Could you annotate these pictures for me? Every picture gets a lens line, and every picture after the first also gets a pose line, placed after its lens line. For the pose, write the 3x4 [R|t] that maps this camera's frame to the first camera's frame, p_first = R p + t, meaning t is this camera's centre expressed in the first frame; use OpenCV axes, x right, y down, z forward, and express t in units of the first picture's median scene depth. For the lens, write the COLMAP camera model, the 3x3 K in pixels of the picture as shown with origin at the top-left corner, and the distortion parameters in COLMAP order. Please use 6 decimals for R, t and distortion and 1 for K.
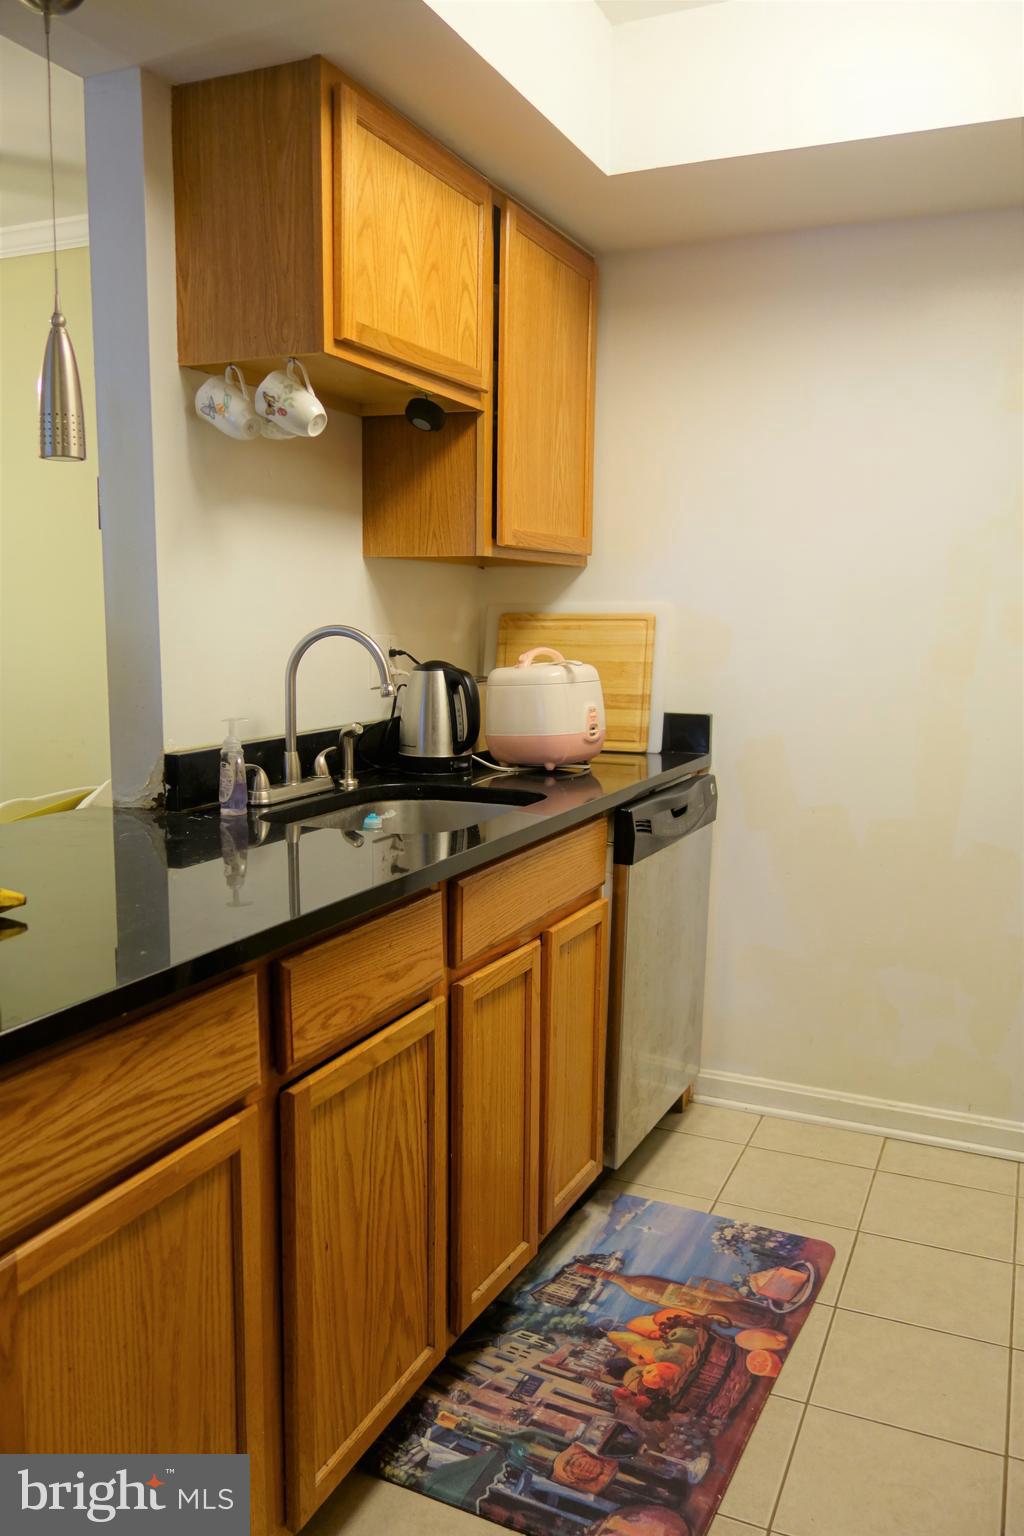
lens RADIAL K [[1223.3, 0, 512.0], [0, 1223.3, 768.0], [0, 0, 1]] dist [0.009615, 0.001145]
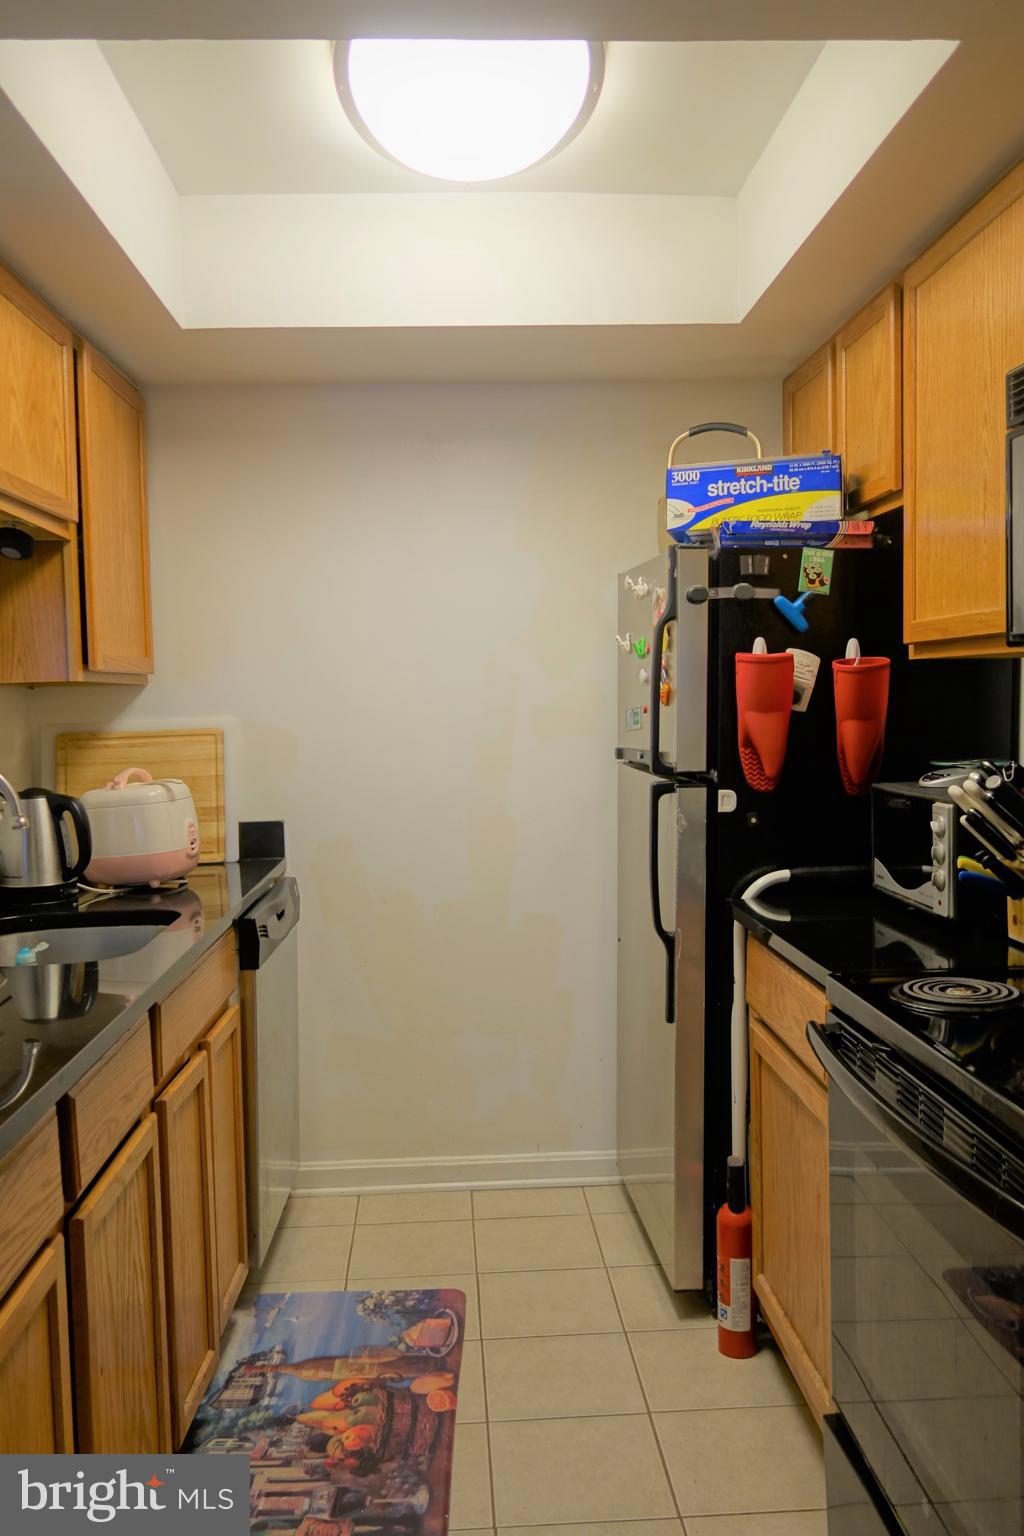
lens RADIAL K [[1297.5, 0, 512.0], [0, 1297.5, 768.0], [0, 0, 1]] dist [0.010137, 0.004241]
pose [[0.888257, -0.057416, 0.455745, -0.220405], [0.091586, 0.994373, -0.053230, -0.014524], [-0.450124, 0.089021, 0.888518, -0.115121]]
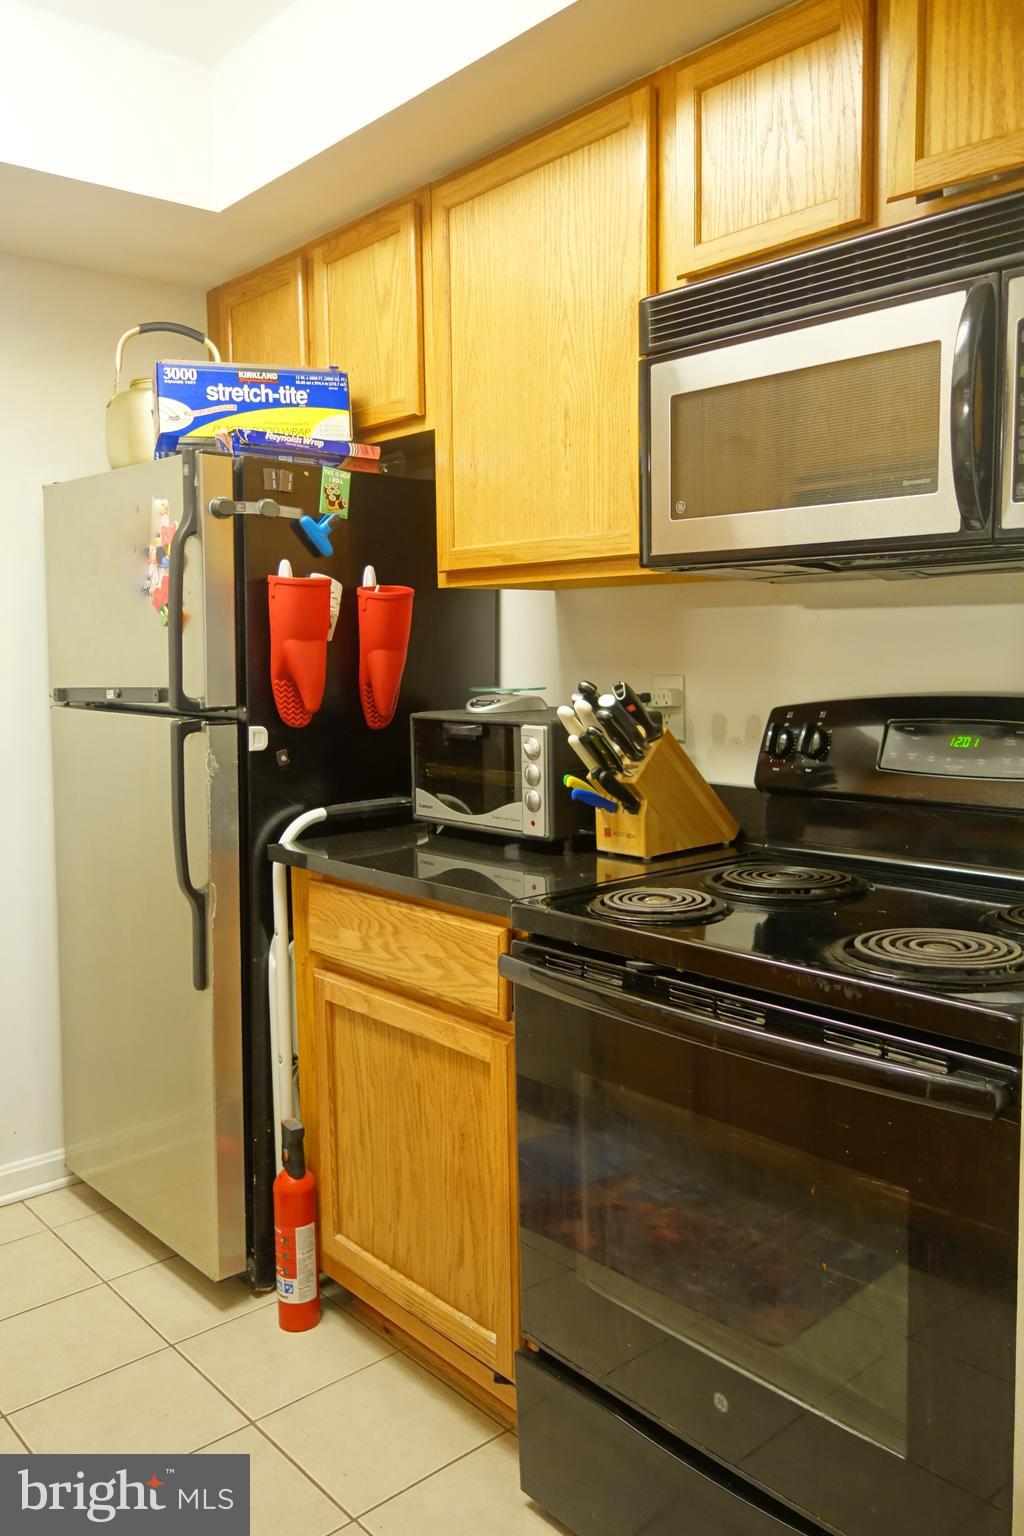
lens RADIAL K [[1223.3, 0, 512.0], [0, 1223.3, 768.0], [0, 0, 1]] dist [0.009615, 0.001145]
pose [[0.418849, -0.112973, 0.901001, -0.339066], [0.139058, 0.988507, 0.059301, -0.035754], [-0.897345, 0.100453, 0.429745, 0.216164]]
